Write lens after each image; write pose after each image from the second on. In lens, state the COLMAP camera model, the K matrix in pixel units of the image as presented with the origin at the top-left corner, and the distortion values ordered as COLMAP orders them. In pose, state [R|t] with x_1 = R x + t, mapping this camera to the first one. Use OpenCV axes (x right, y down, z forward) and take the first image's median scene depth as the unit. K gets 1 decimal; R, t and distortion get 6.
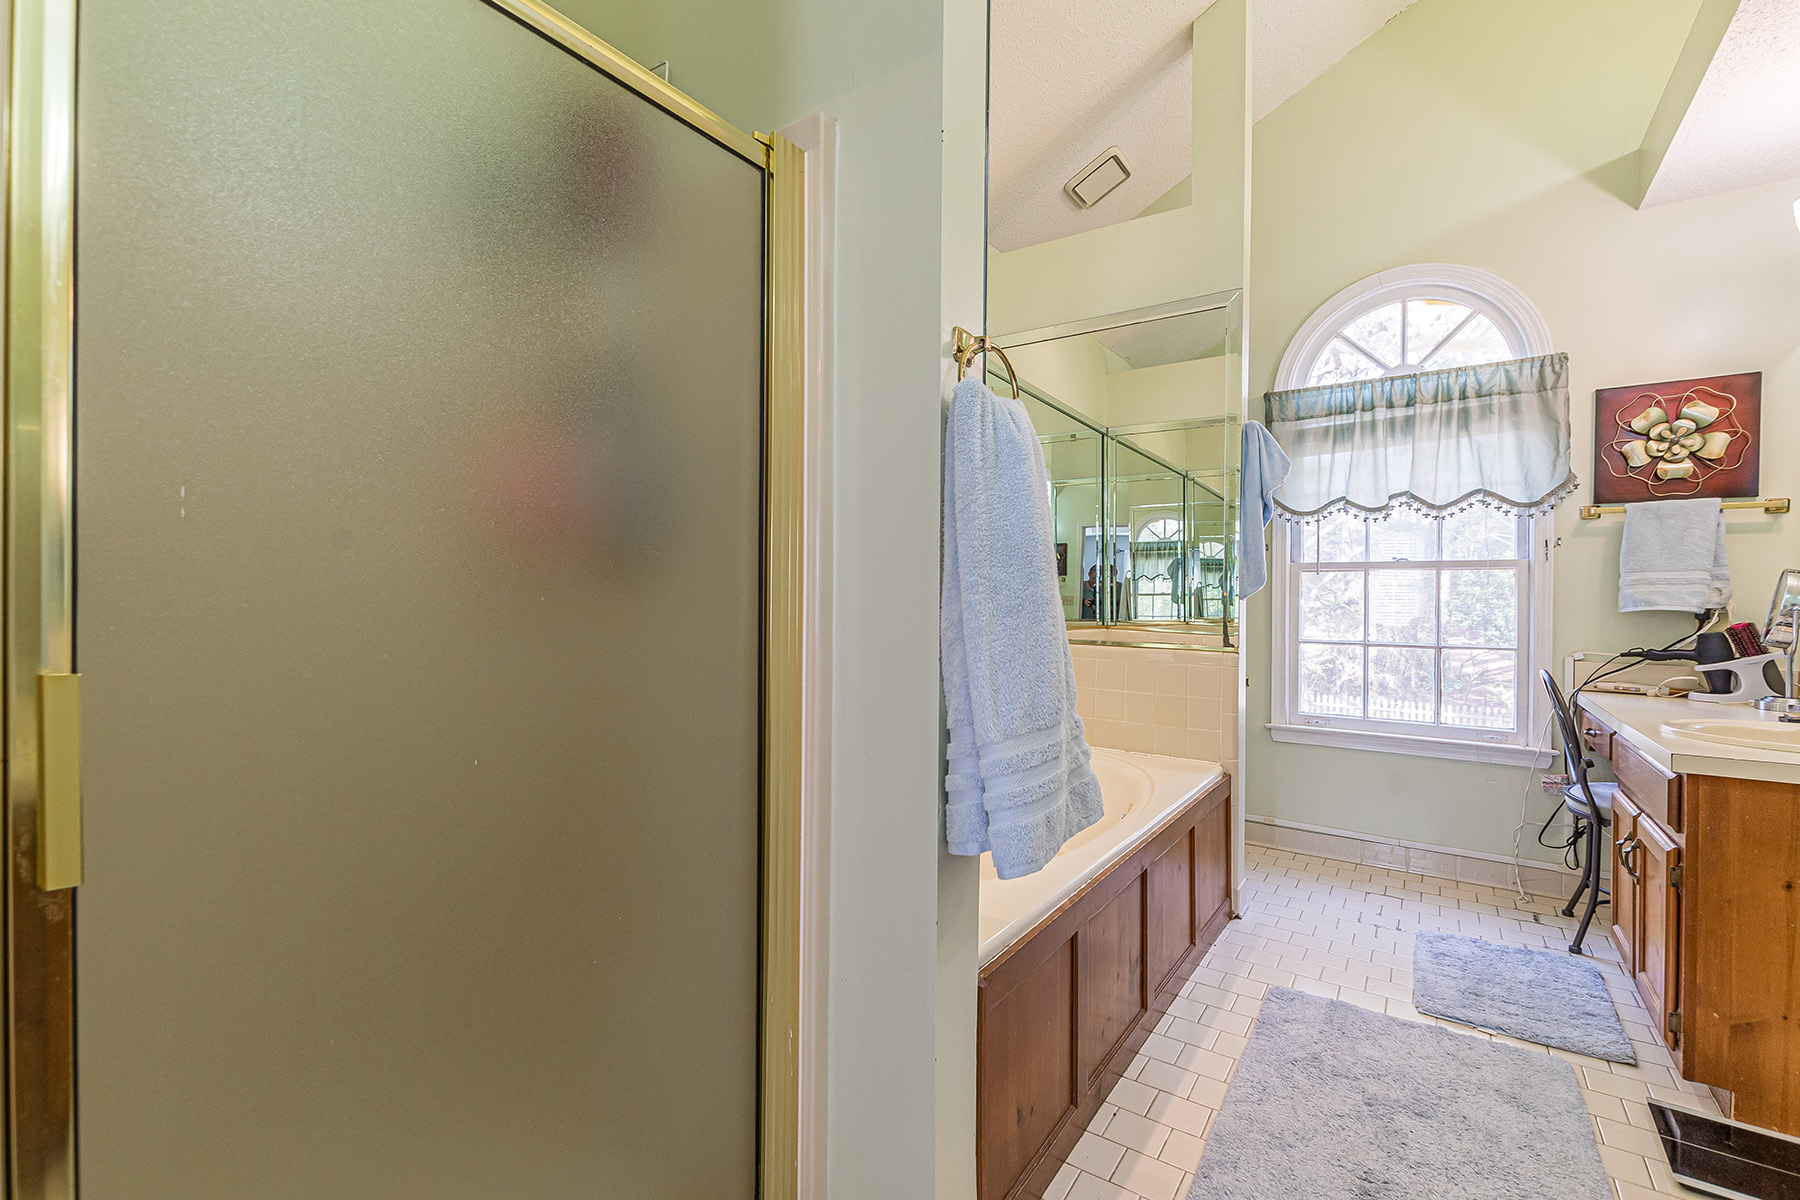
lens RADIAL K [[795.6, 0, 882.2], [0, 795.6, 603.3], [0, 0, 1]] dist [0.010498, -0.005229]
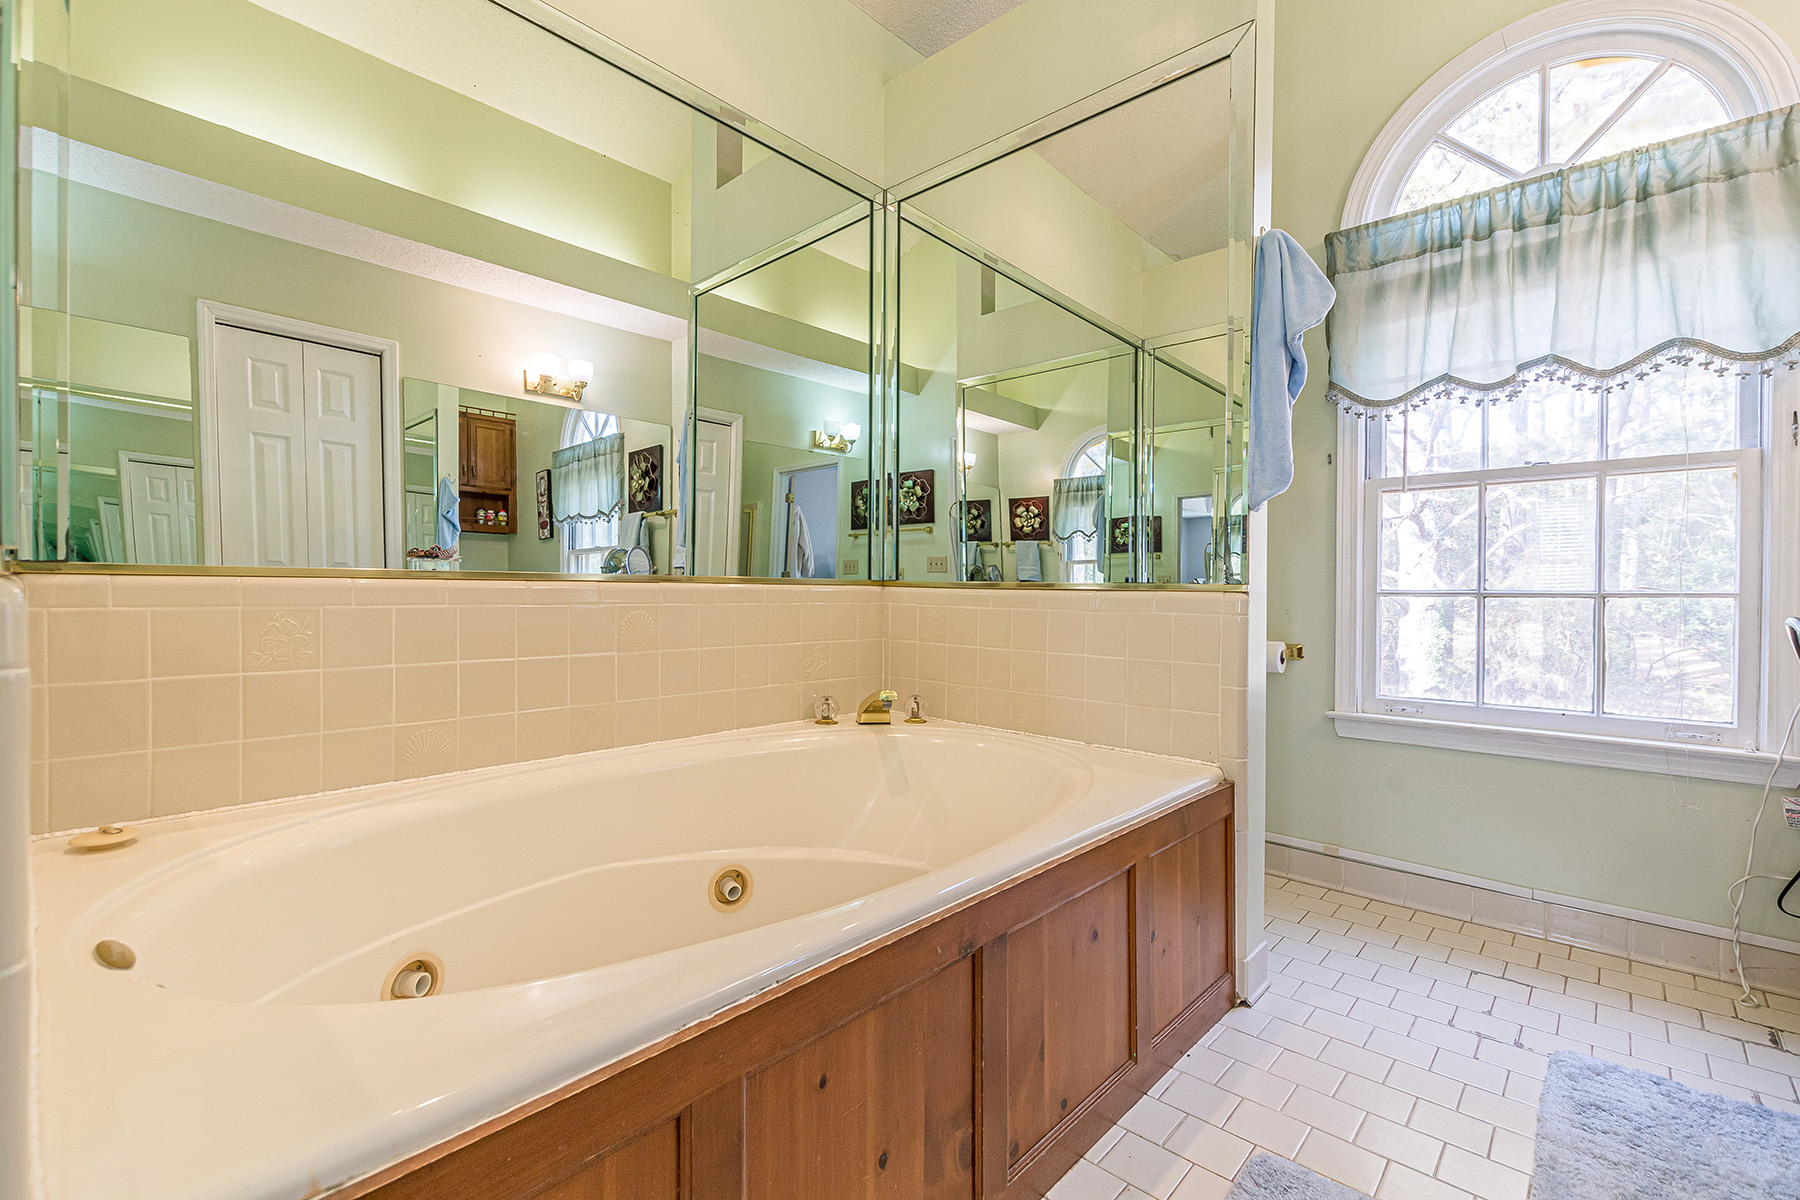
lens RADIAL K [[795.6, 0, 882.5], [0, 795.6, 603.9], [0, 0, 1]] dist [0.010498, -0.005229]
pose [[0.990264, 0.000457, -0.139204, 0.229781], [0.000087, 0.999992, 0.003902, 0.064356], [0.139205, -0.003876, 0.990256, 0.302929]]
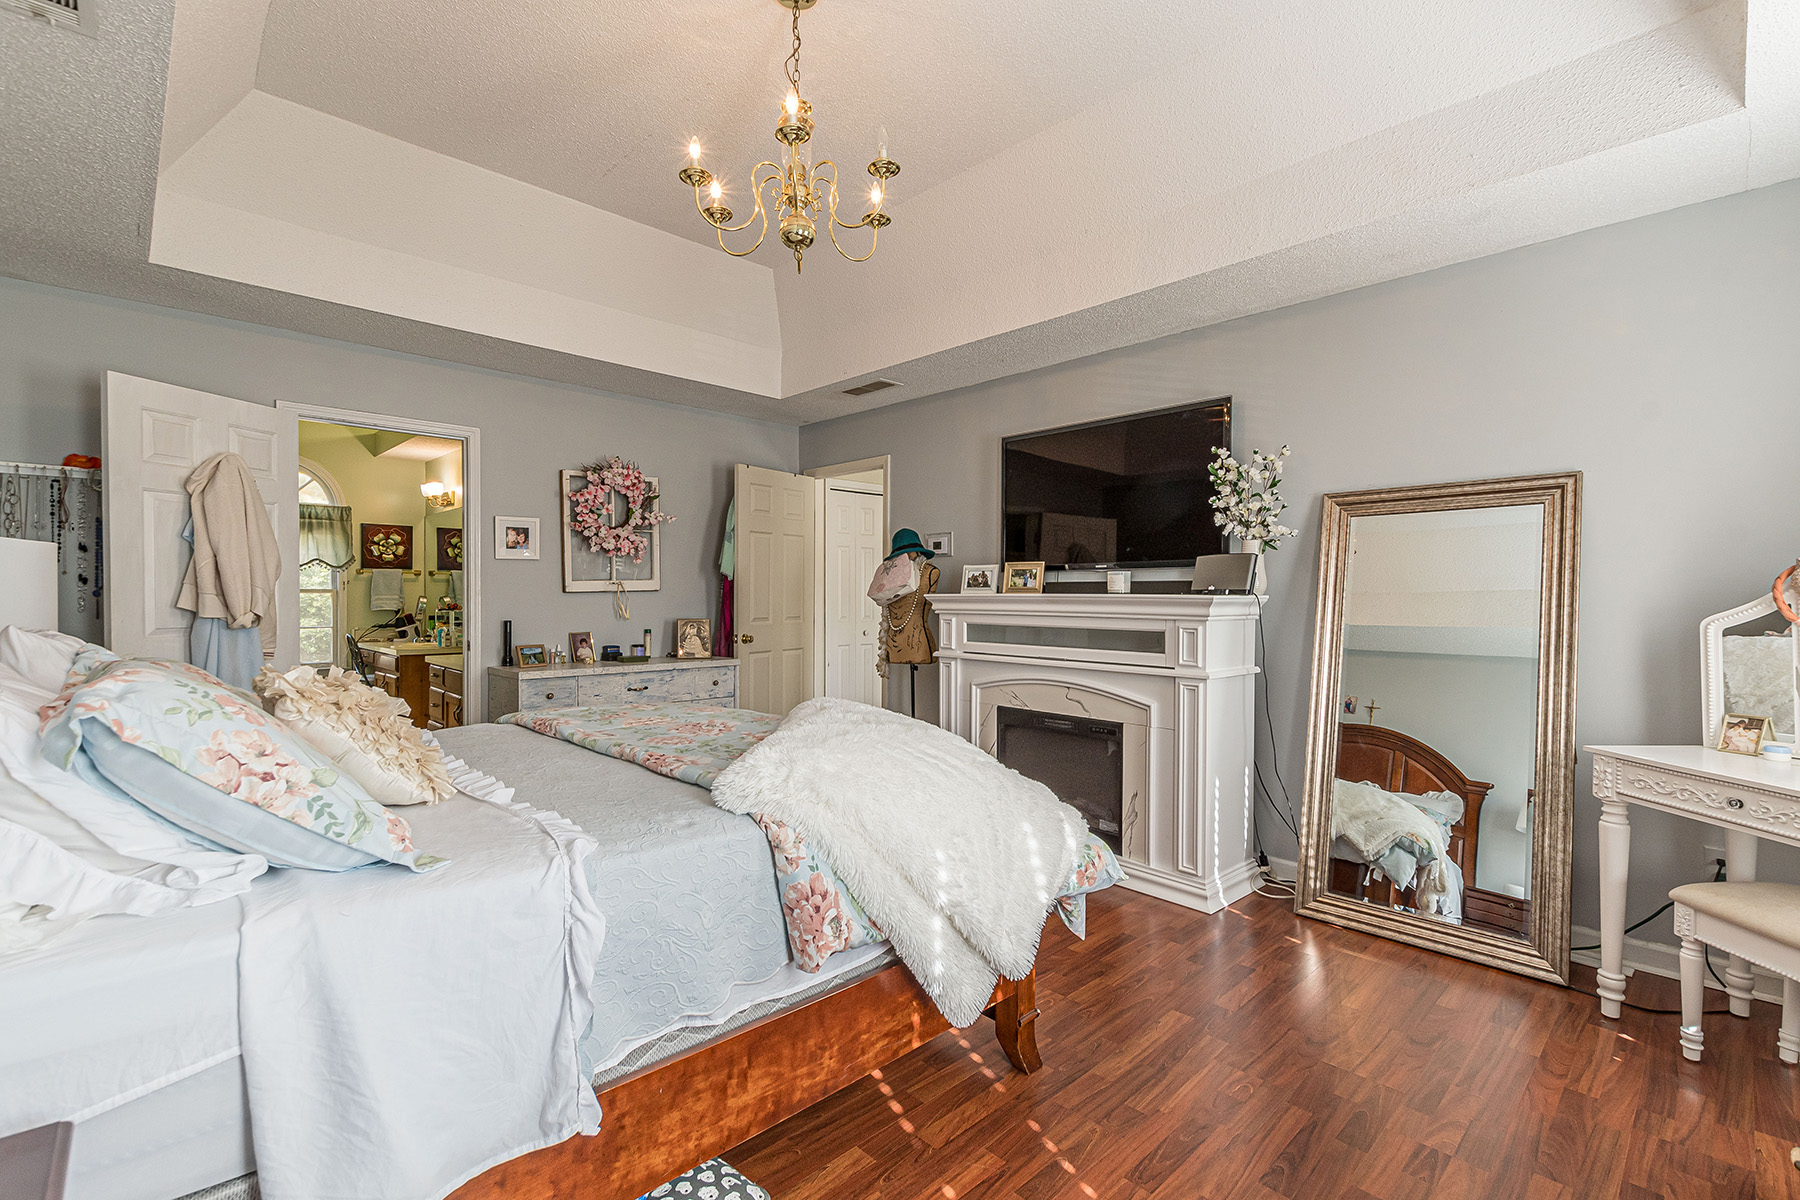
lens RADIAL K [[795.6, 0, 892.6], [0, 795.6, 603.1], [0, 0, 1]] dist [0.010498, -0.005229]
pose [[0.188744, -0.014712, 0.981916, -1.256790], [0.002850, 0.999892, 0.014433, -0.043678], [-0.982022, 0.000074, 0.188766, -1.113037]]
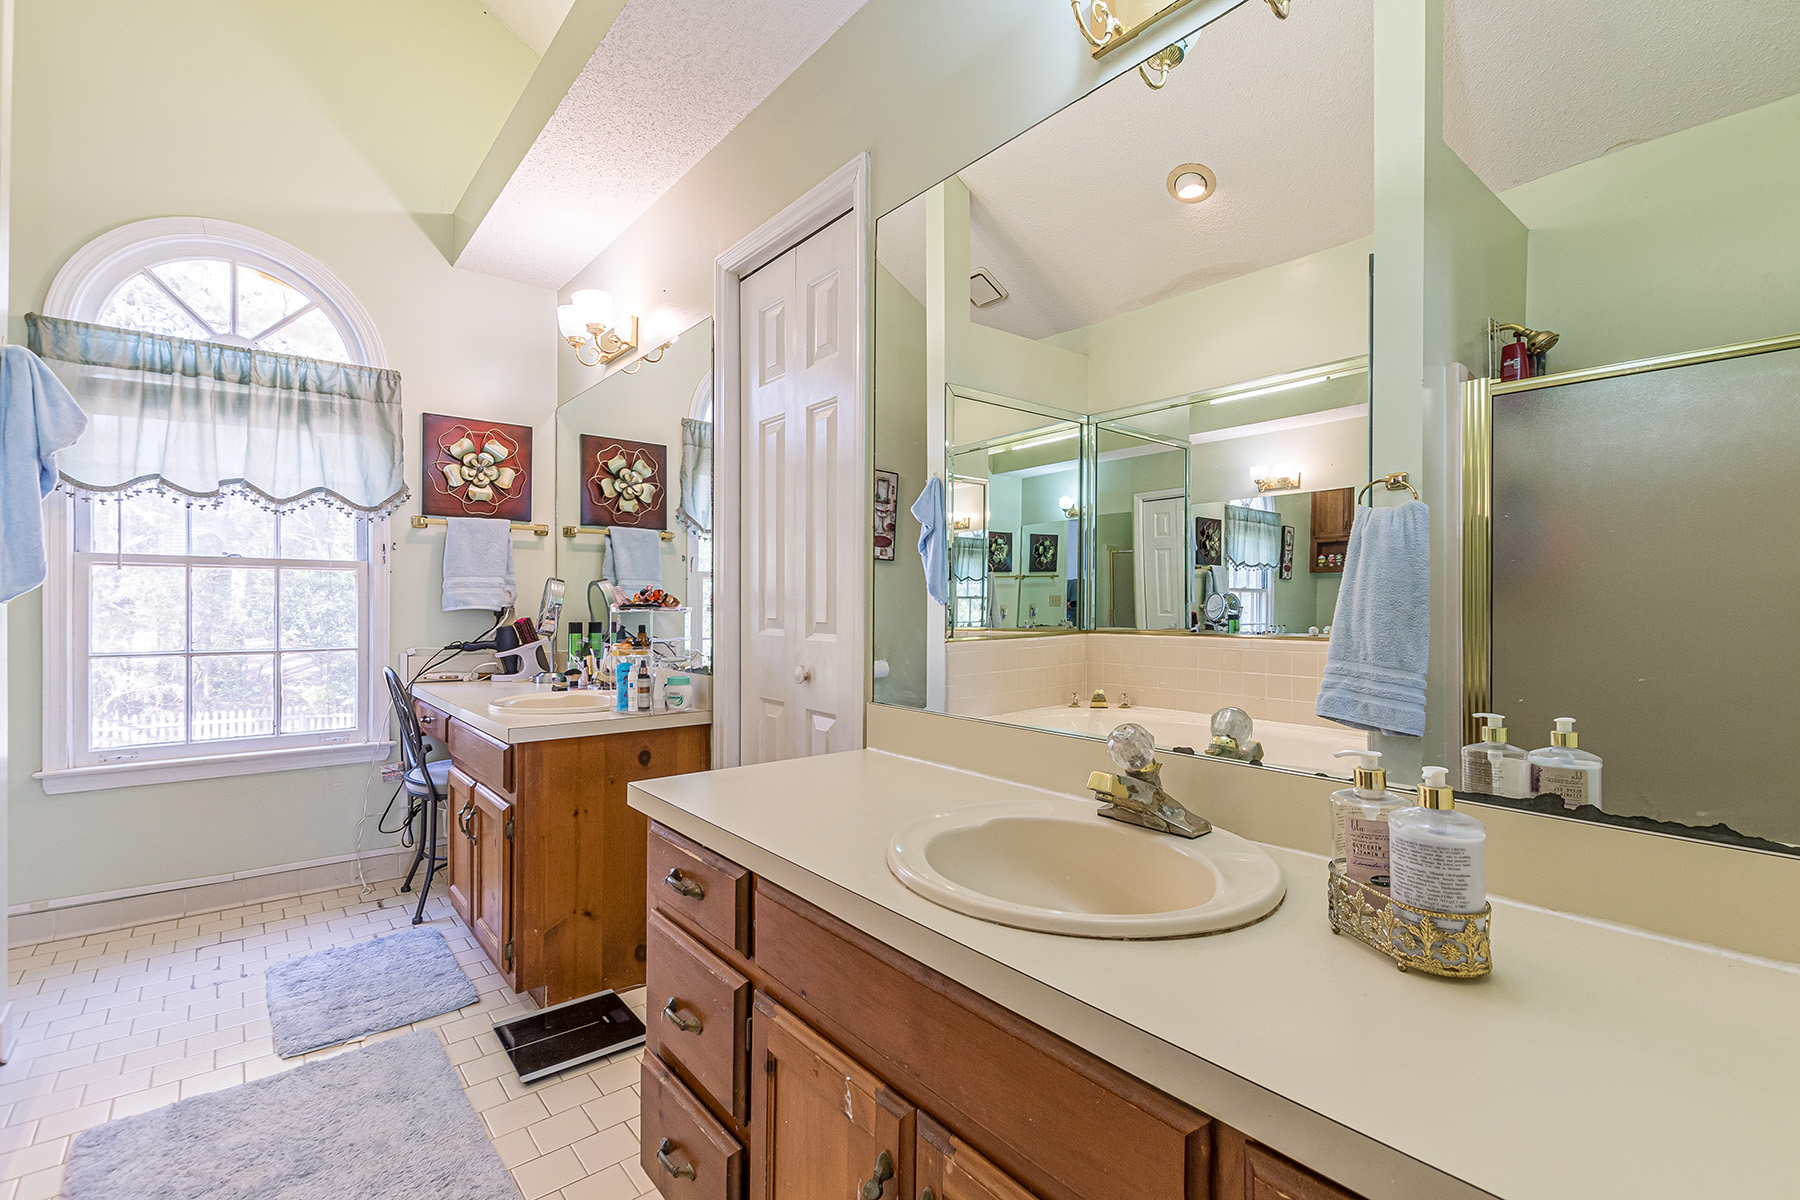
lens RADIAL K [[795.6, 0, 894.9], [0, 795.6, 601.7], [0, 0, 1]] dist [0.010498, -0.005229]
pose [[0.264518, -0.004445, 0.964371, -0.010074], [0.005201, 0.999981, 0.003182, -0.002642], [-0.964367, 0.004174, 0.264536, 0.068267]]
